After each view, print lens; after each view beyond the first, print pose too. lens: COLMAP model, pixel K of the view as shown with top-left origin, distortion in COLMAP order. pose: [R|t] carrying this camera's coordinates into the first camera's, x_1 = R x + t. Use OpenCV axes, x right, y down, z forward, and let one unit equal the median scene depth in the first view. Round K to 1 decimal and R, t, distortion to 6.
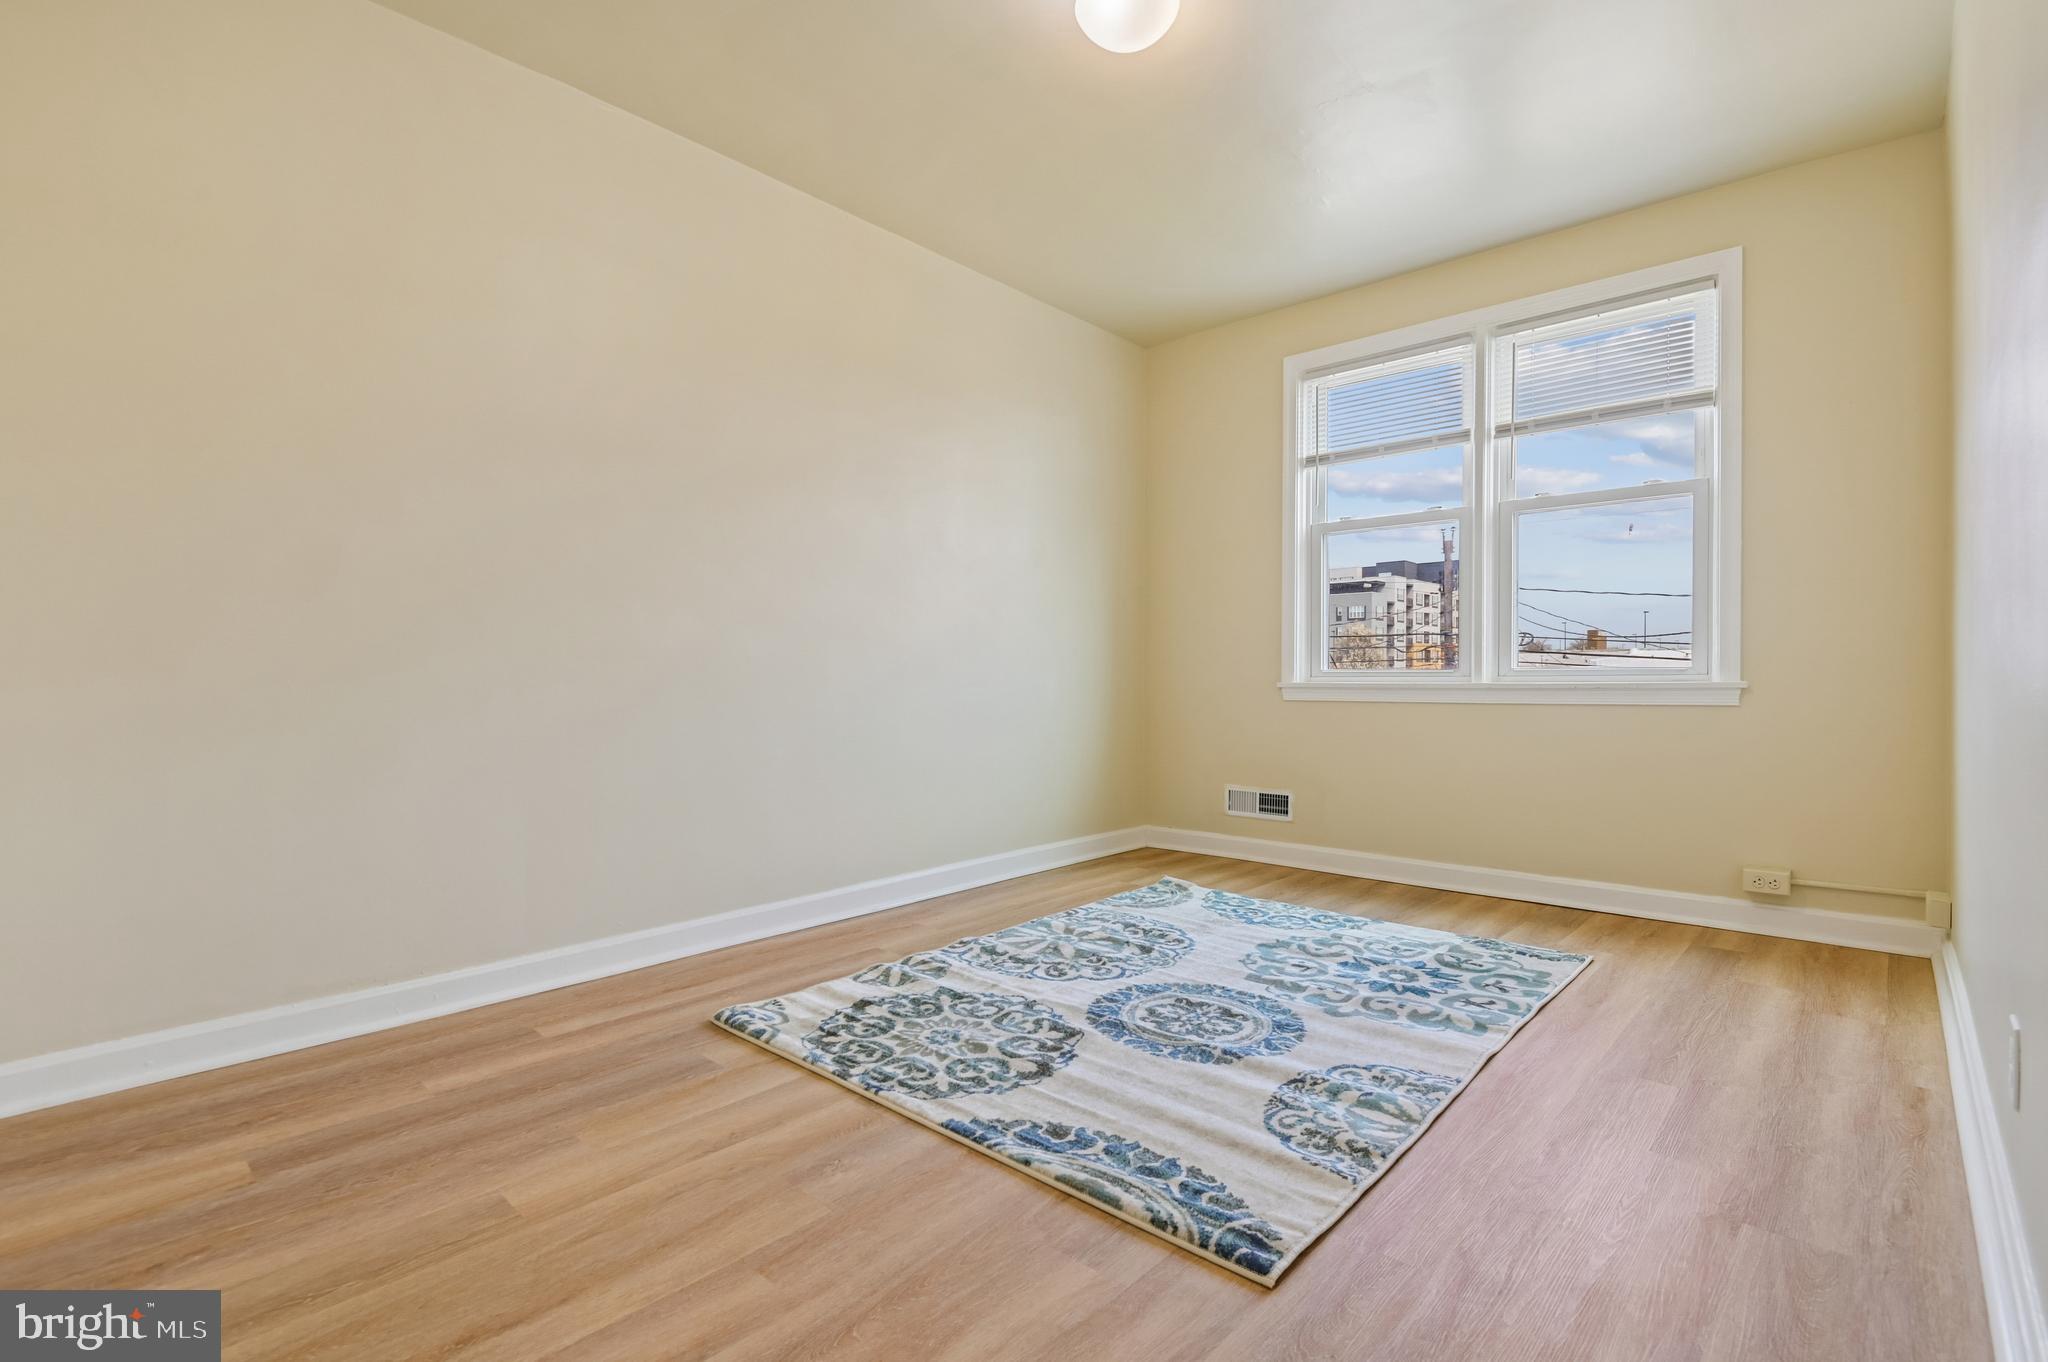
lens RADIAL K [[961.8, 0, 1019.4], [0, 961.8, 683.0], [0, 0, 1]] dist [0.001755, -0.000505]
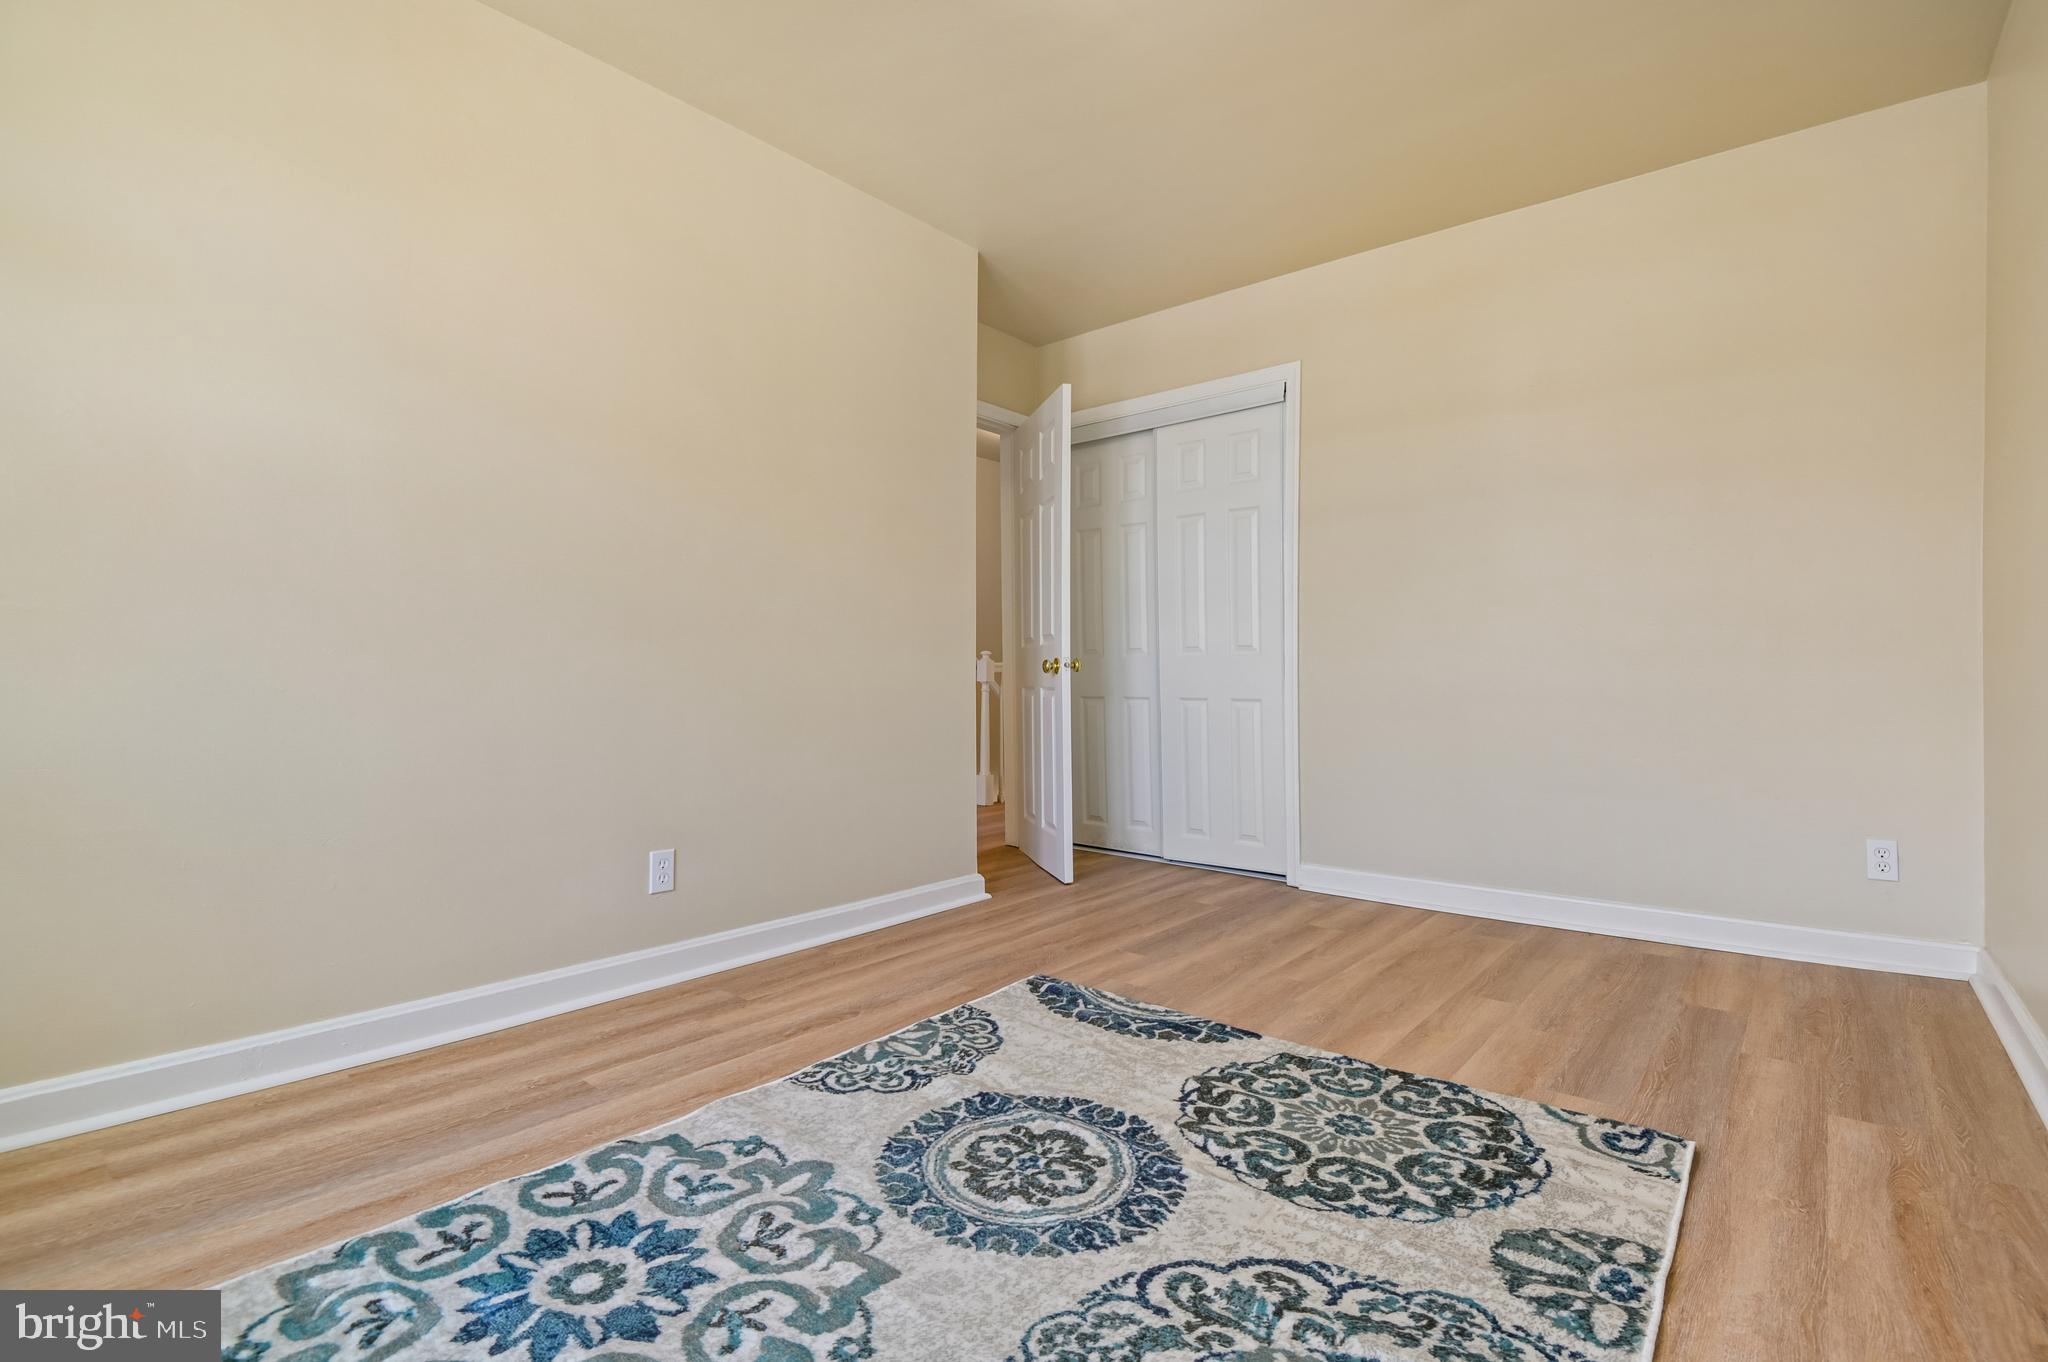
lens RADIAL K [[961.8, 0, 1023.0], [0, 961.8, 677.5], [0, 0, 1]] dist [0.001755, -0.000505]
pose [[-0.999101, 0.001948, -0.042353, 0.220783], [0.001460, 0.999932, 0.011556, -0.013623], [0.042373, 0.011483, -0.999036, 1.739669]]
